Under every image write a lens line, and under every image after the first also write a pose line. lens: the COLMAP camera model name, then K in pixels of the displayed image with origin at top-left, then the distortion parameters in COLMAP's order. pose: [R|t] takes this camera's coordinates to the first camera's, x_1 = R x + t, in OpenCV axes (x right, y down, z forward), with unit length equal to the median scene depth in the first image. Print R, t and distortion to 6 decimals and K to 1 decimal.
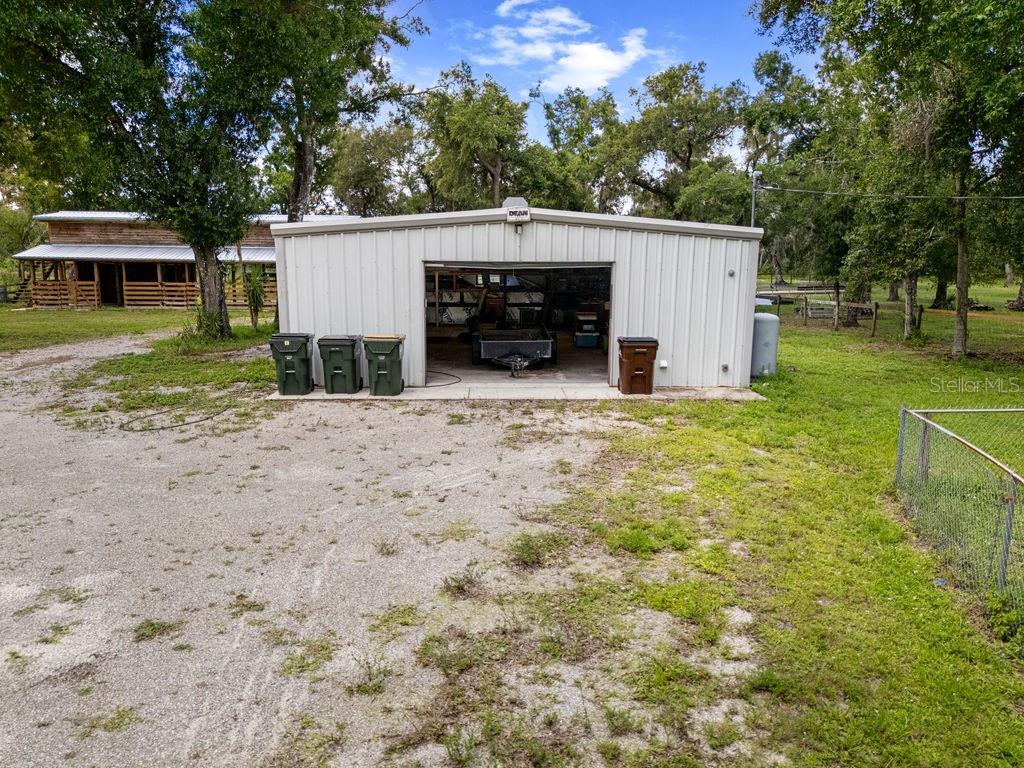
lens RADIAL K [[749.1, 0, 512.0], [0, 749.1, 384.0], [0, 0, 1]] dist [0.058320, -0.003666]
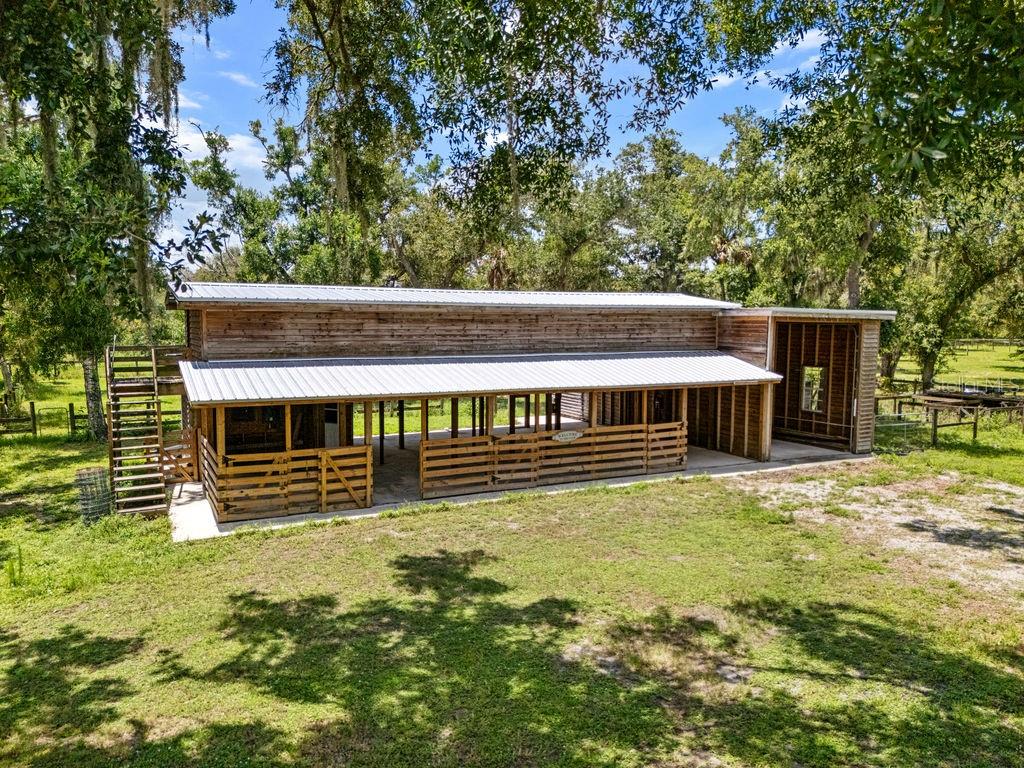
lens RADIAL K [[749.1, 0, 512.0], [0, 749.1, 384.0], [0, 0, 1]] dist [0.058320, -0.003666]
pose [[0.913007, -0.036963, 0.406267, -0.617646], [0.076475, 0.993739, -0.081452, -0.122353], [-0.400712, 0.105436, 0.910117, 0.550114]]
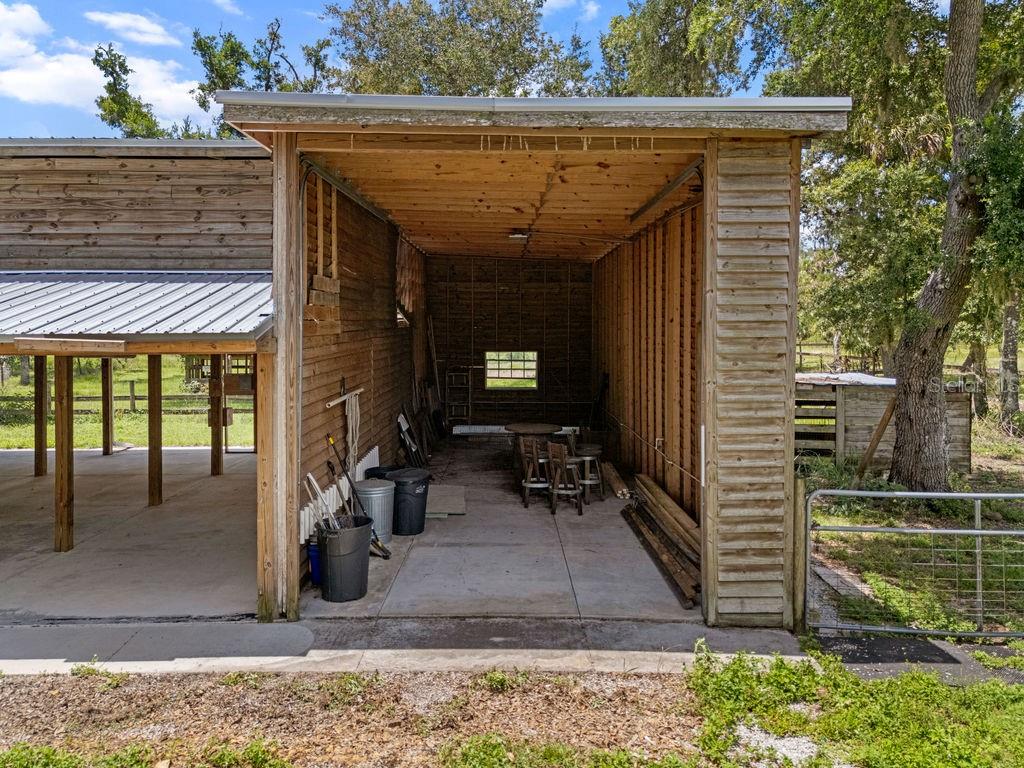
lens RADIAL K [[780.6, 0, 511.6], [0, 780.6, 327.7], [0, 0, 1]] dist [0.038888, -0.004660]
pose [[0.998642, -0.008686, -0.051375, -0.164615], [-0.000927, 0.982888, -0.184203, -0.127636], [0.052096, 0.184000, 0.981545, 0.808418]]
